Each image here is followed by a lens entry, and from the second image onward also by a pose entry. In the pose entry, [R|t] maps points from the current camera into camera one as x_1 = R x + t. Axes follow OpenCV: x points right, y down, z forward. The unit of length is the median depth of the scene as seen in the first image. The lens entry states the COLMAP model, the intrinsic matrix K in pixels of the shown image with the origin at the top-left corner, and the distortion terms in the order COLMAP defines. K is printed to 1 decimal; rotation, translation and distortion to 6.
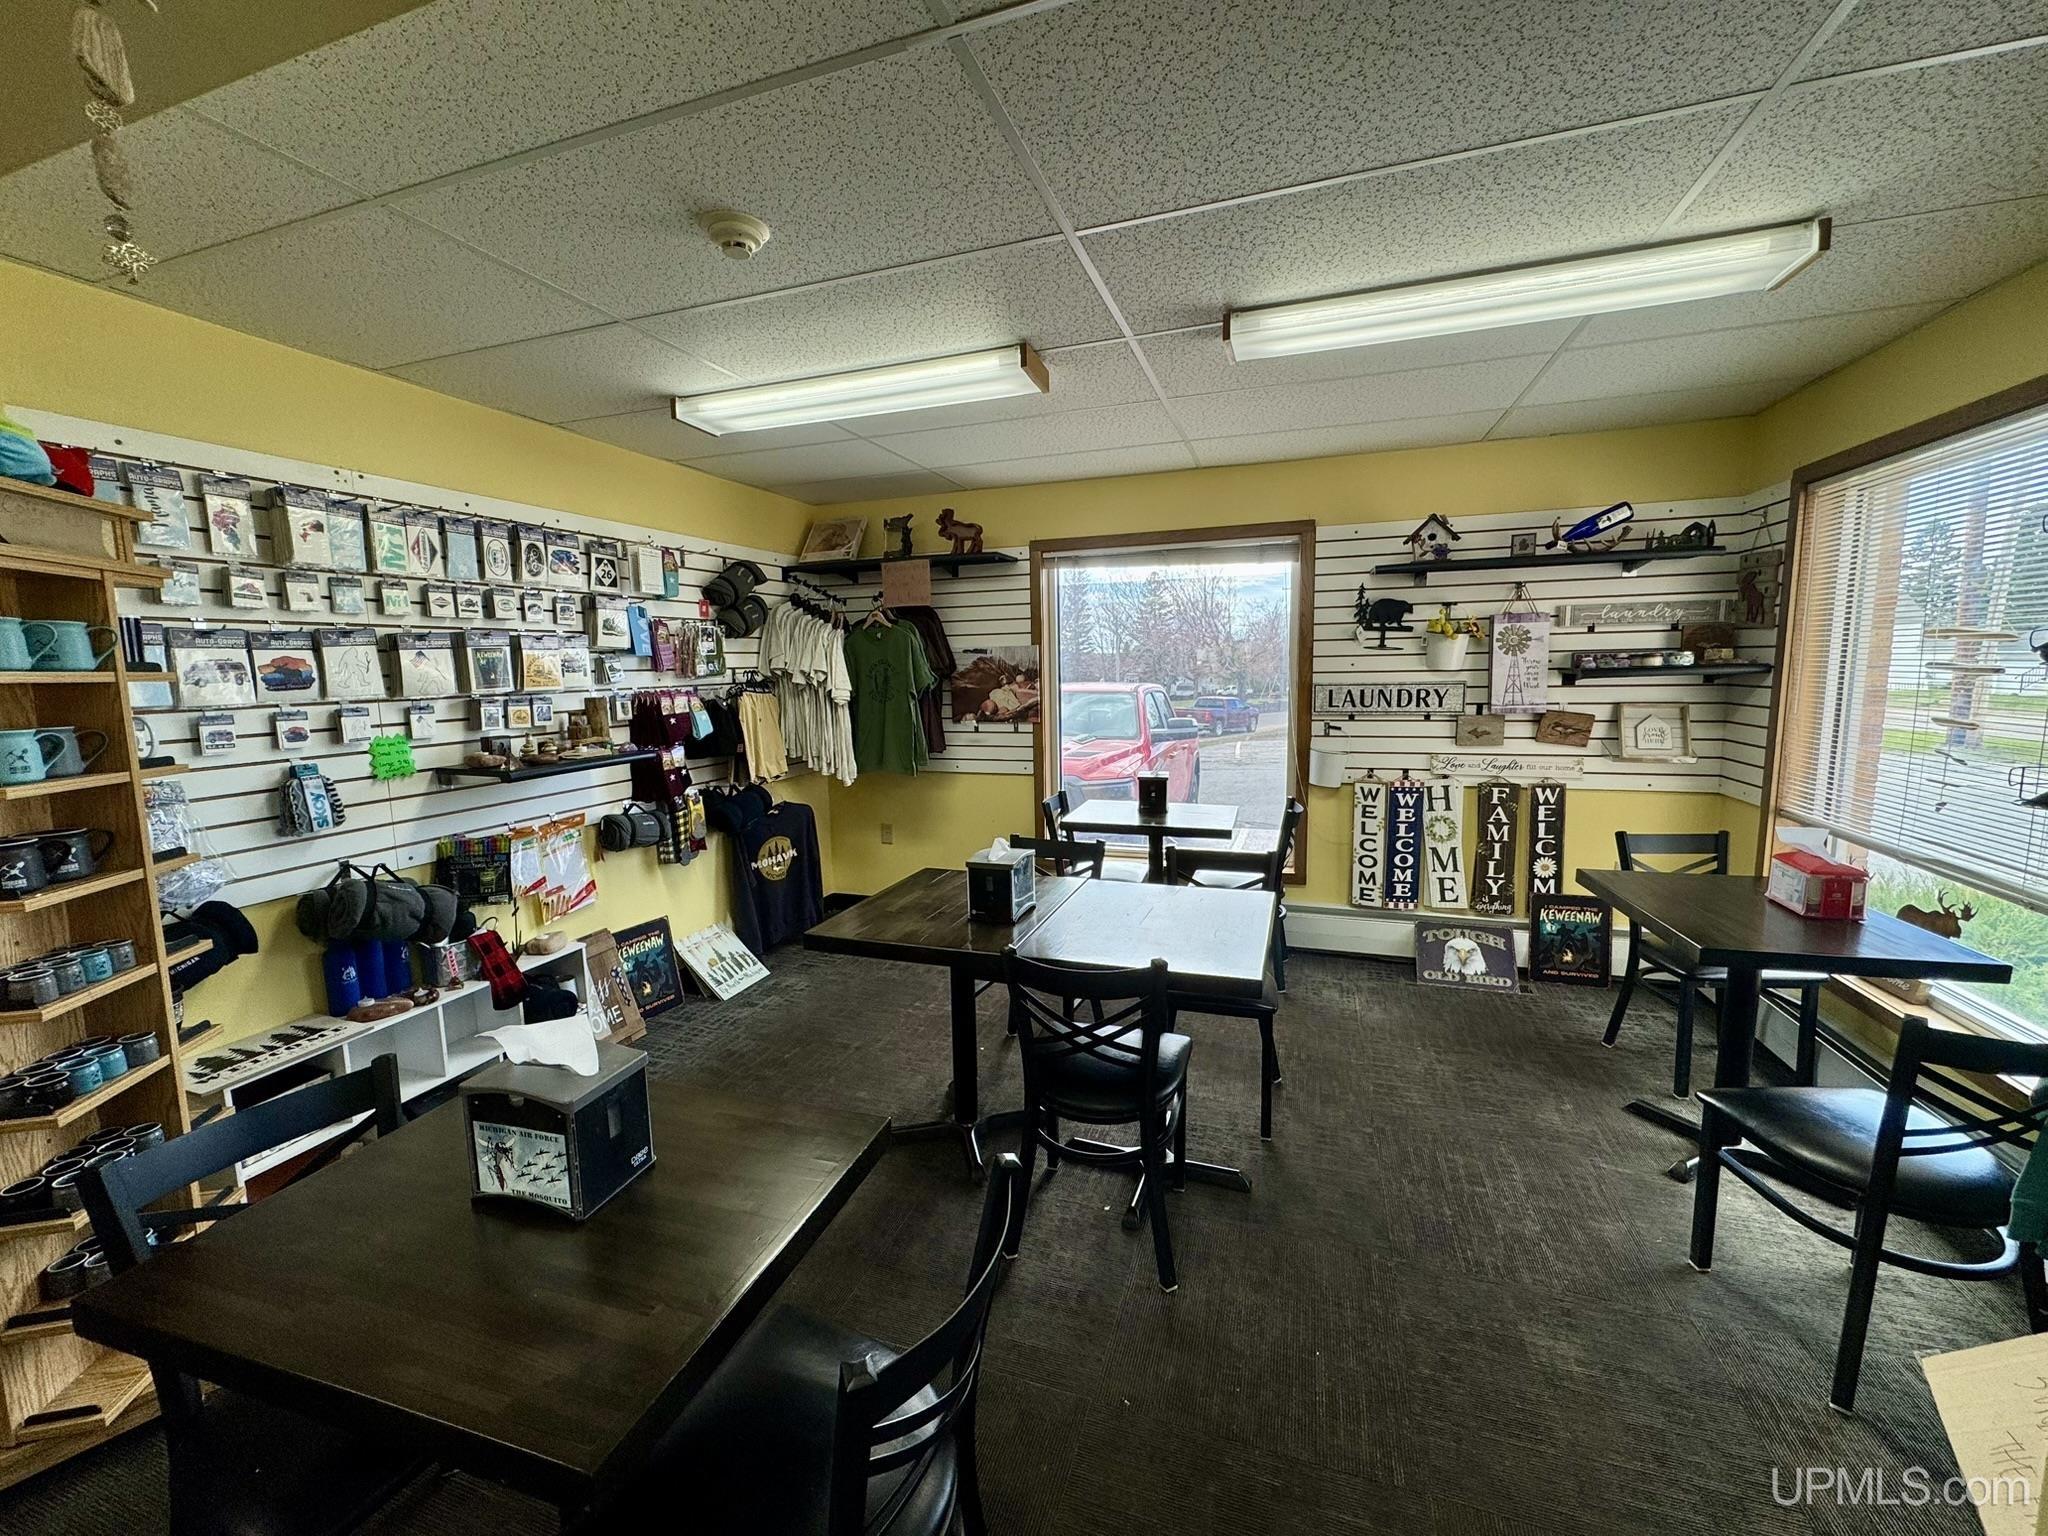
lens RADIAL K [[818.6, 0, 1027.5], [0, 818.6, 760.8], [0, 0, 1]] dist [-0.000245, 0.000052]
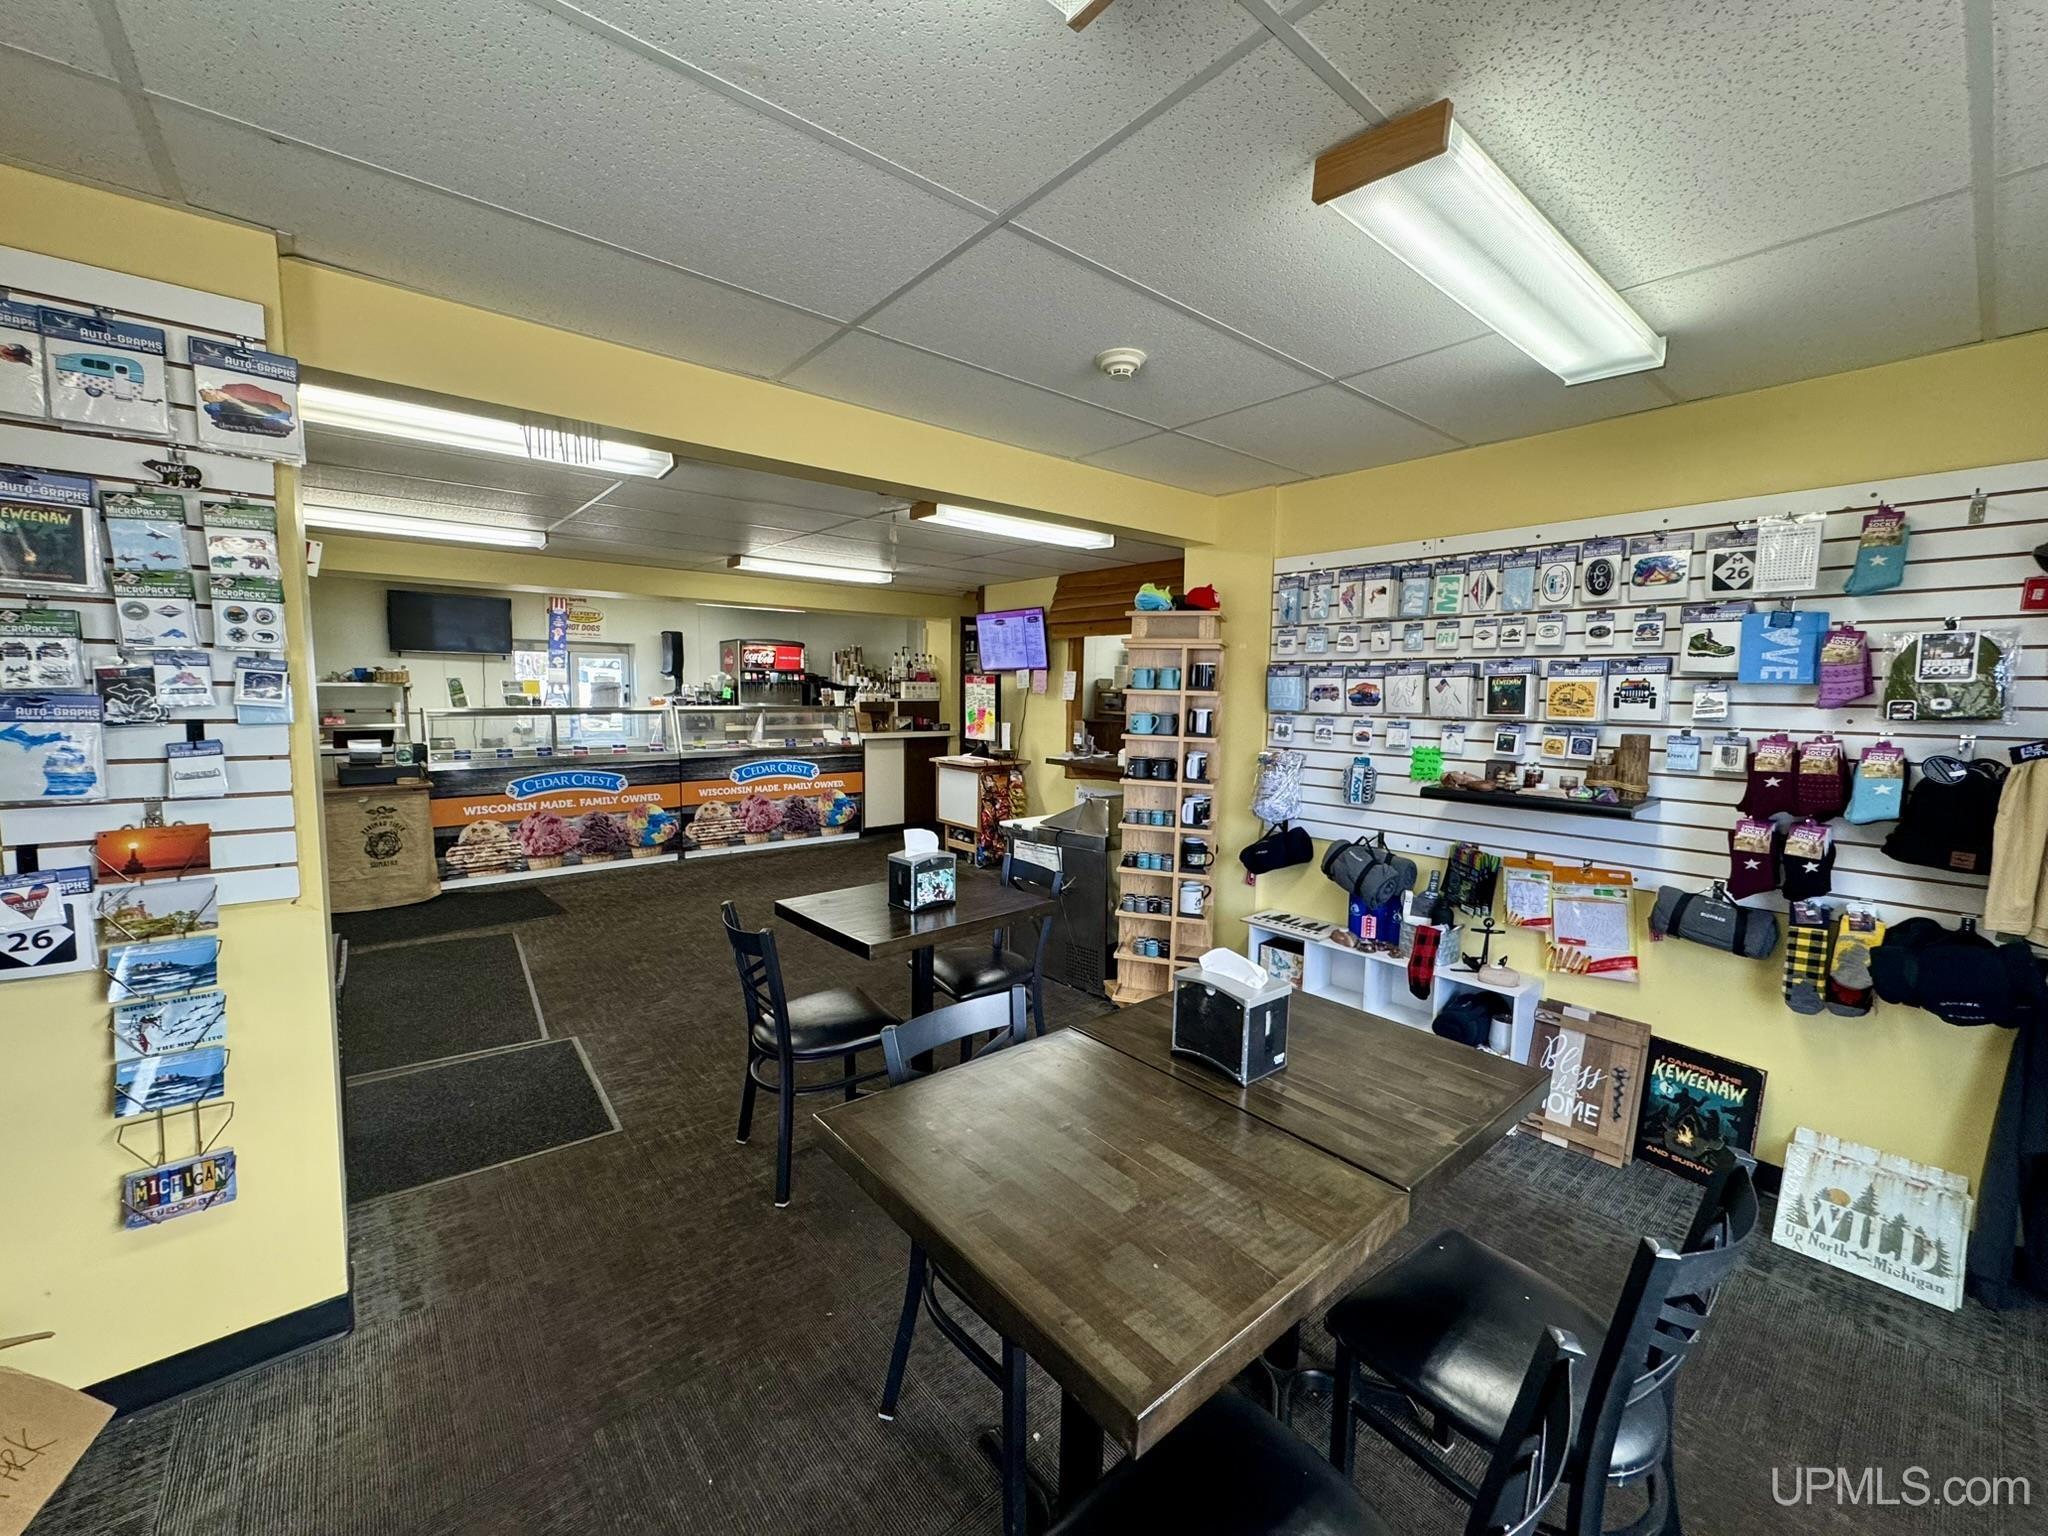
lens RADIAL K [[818.6, 0, 1024.6], [0, 818.6, 761.4], [0, 0, 1]] dist [-0.000245, 0.000052]
pose [[-0.516896, 0.089144, -0.851394, 0.453845], [-0.105565, 0.980334, 0.166735, -0.115011], [0.849514, 0.176062, -0.497320, 0.837838]]
